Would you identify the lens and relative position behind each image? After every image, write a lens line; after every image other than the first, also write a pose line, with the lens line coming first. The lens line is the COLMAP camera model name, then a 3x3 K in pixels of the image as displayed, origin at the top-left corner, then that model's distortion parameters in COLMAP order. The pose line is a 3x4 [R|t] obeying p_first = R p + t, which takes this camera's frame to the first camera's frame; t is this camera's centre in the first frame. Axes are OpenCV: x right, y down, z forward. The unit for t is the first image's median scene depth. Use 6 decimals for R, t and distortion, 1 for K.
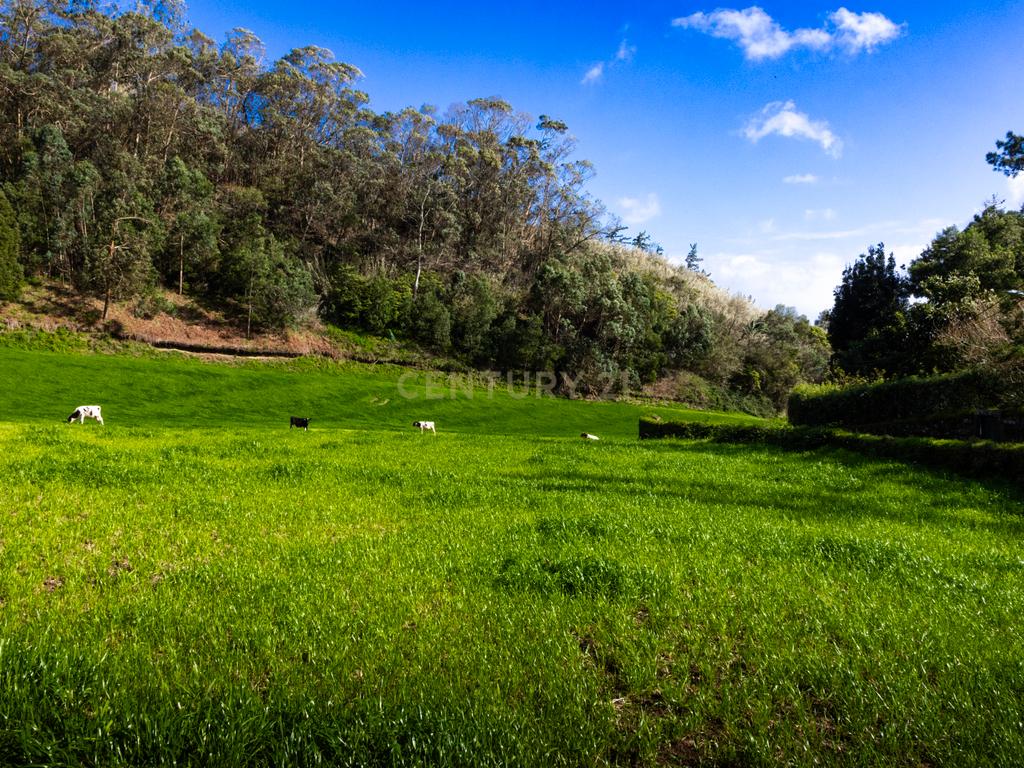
lens RADIAL K [[955.4, 0, 502.9], [0, 955.4, 382.5], [0, 0, 1]] dist [0.021066, 0.000000]
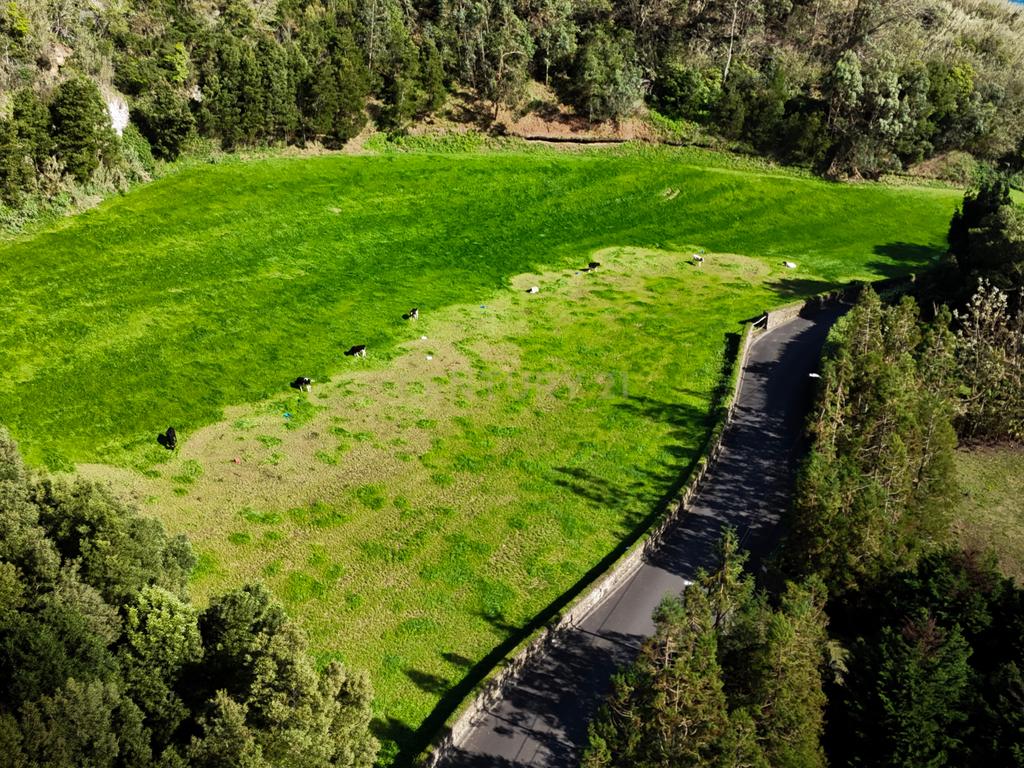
lens RADIAL K [[955.4, 0, 496.7], [0, 955.4, 384.1], [0, 0, 1]] dist [0.021066, 0.000000]
pose [[0.917754, 0.172818, -0.357577, 0.163836], [-0.002702, 0.903055, 0.429517, -0.289768], [0.397140, -0.393225, 0.829249, -0.340885]]
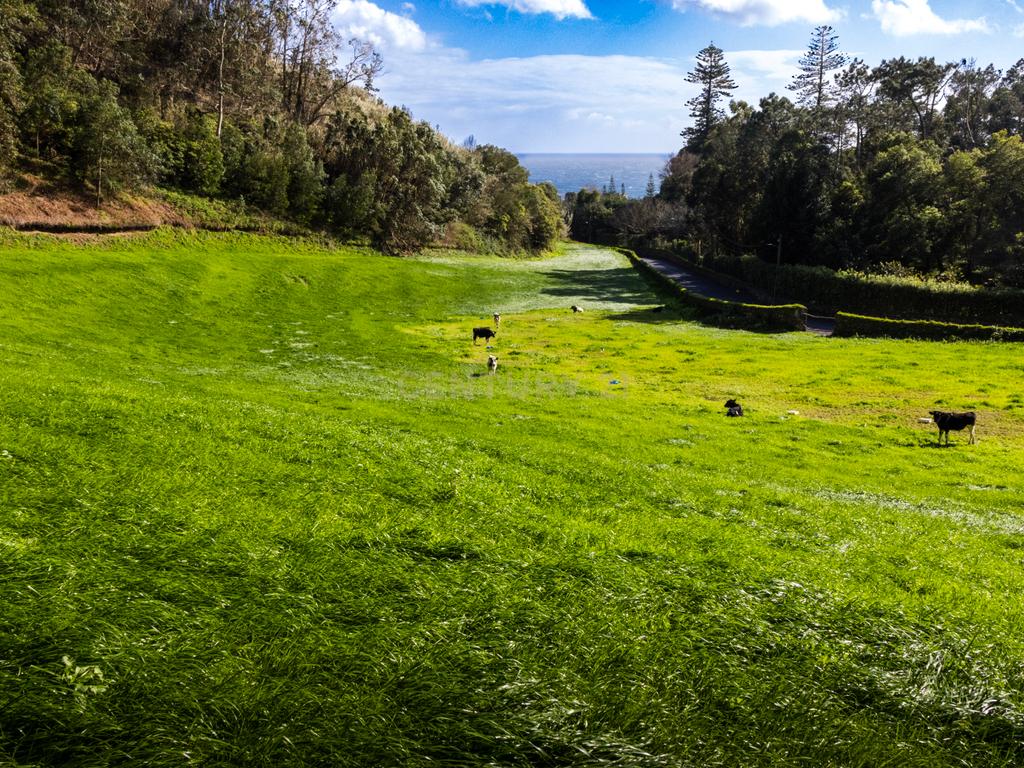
lens RADIAL K [[997.0, 0, 517.8], [0, 997.0, 373.9], [0, 0, 1]] dist [0.053148, 0.000000]
pose [[0.800102, -0.128079, 0.586031, -0.466761], [0.006979, 0.978862, 0.204405, -0.076913], [-0.599823, -0.159455, 0.784083, 0.092391]]
